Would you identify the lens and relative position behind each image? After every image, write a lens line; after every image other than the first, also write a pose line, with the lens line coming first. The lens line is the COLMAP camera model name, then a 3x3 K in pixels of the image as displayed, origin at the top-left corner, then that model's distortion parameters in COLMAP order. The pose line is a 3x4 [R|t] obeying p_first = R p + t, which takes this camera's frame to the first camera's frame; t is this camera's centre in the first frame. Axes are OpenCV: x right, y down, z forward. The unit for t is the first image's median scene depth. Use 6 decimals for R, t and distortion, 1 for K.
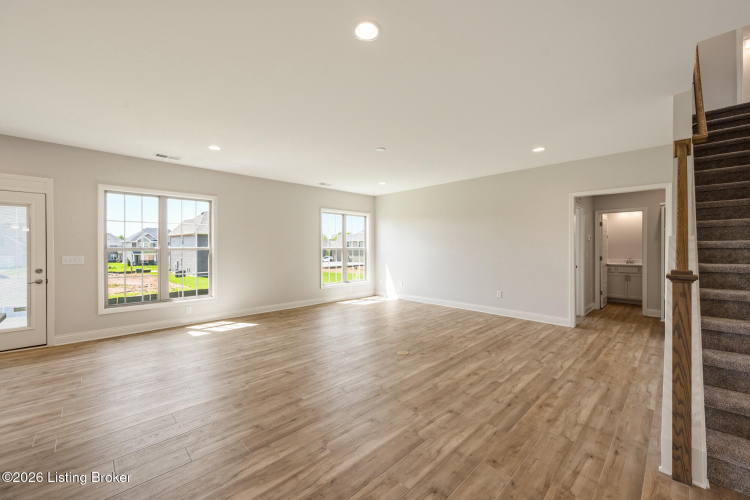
lens RADIAL K [[298.1, 0, 382.8], [0, 298.1, 247.8], [0, 0, 1]] dist [-0.002767, -0.000155]
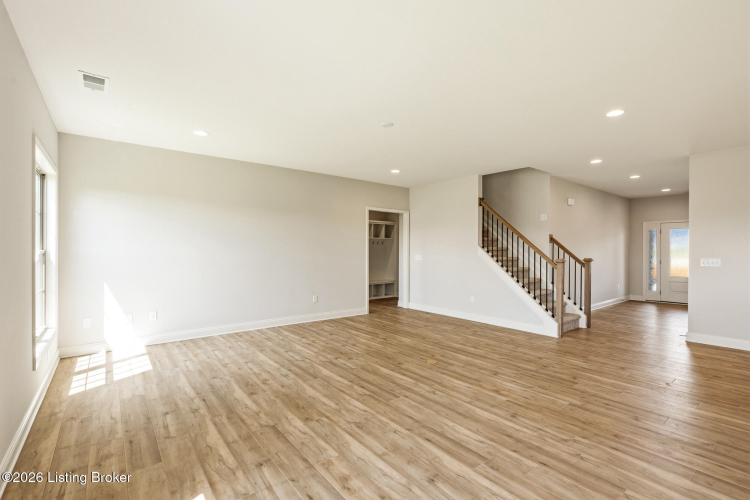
lens RADIAL K [[337.0, 0, 376.6], [0, 337.0, 252.4], [0, 0, 1]] dist [0.002692, 0.000057]
pose [[0.113088, -0.008710, 0.993547, -1.142061], [-0.004821, 0.999945, 0.009315, -0.007570], [-0.993573, -0.005843, 0.113039, 1.180230]]
